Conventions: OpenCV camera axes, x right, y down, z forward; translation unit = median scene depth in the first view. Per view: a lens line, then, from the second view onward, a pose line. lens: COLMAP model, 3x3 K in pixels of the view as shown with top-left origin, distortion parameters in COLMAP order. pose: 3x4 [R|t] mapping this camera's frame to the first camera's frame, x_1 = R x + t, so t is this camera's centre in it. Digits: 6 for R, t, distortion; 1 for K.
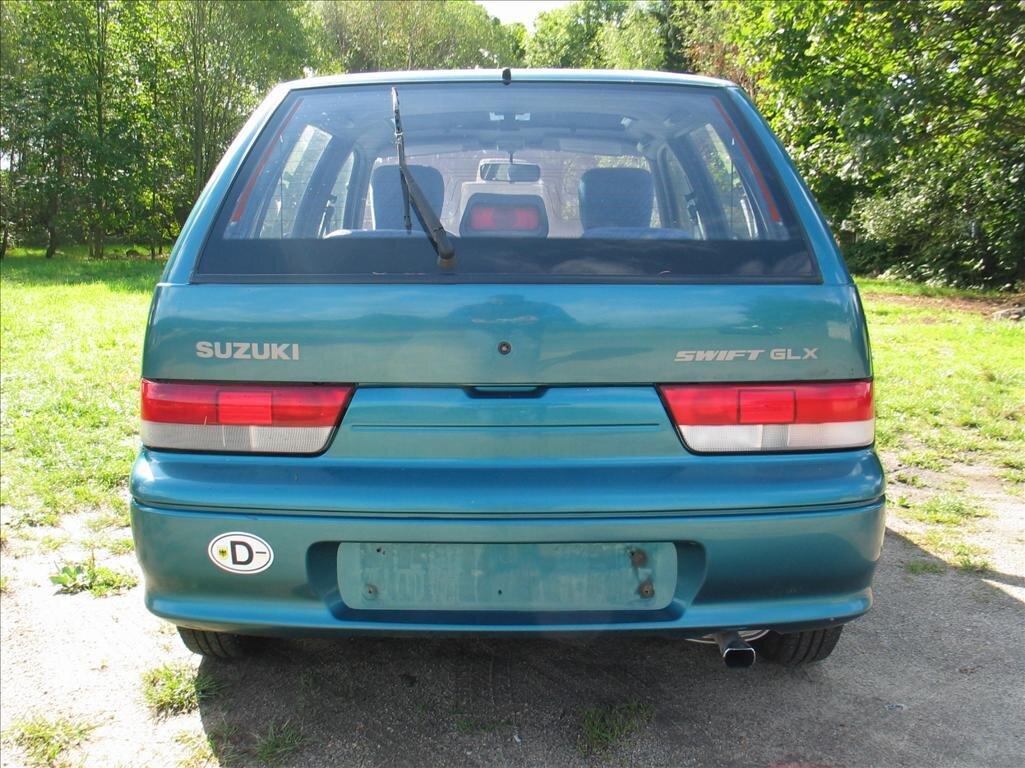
lens RADIAL K [[1046.2, 0, 500.5], [0, 1046.2, 356.9], [0, 0, 1]] dist [-0.103860, 0.000000]
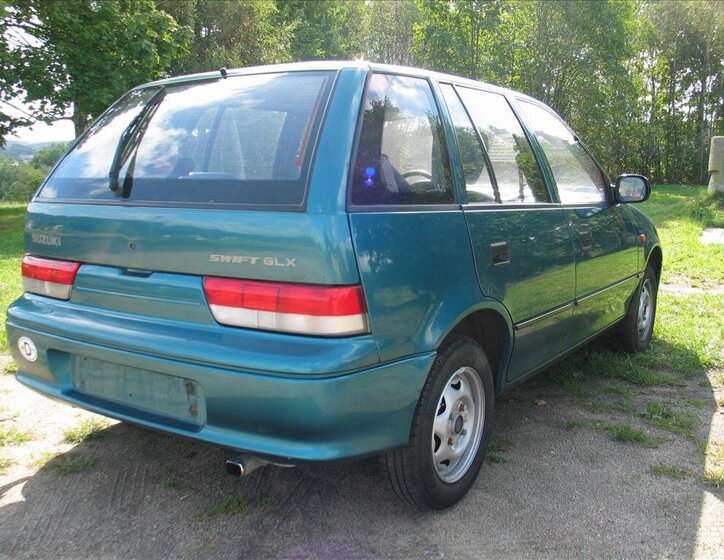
lens RADIAL K [[763.6, 0, 361.7], [0, 763.6, 282.2], [0, 0, 1]] dist [-0.102336, 0.000000]
pose [[0.835386, 0.082667, -0.543412, 0.935172], [-0.092261, 0.995688, 0.009638, 0.004313], [0.541866, 0.042084, 0.839411, 0.196021]]
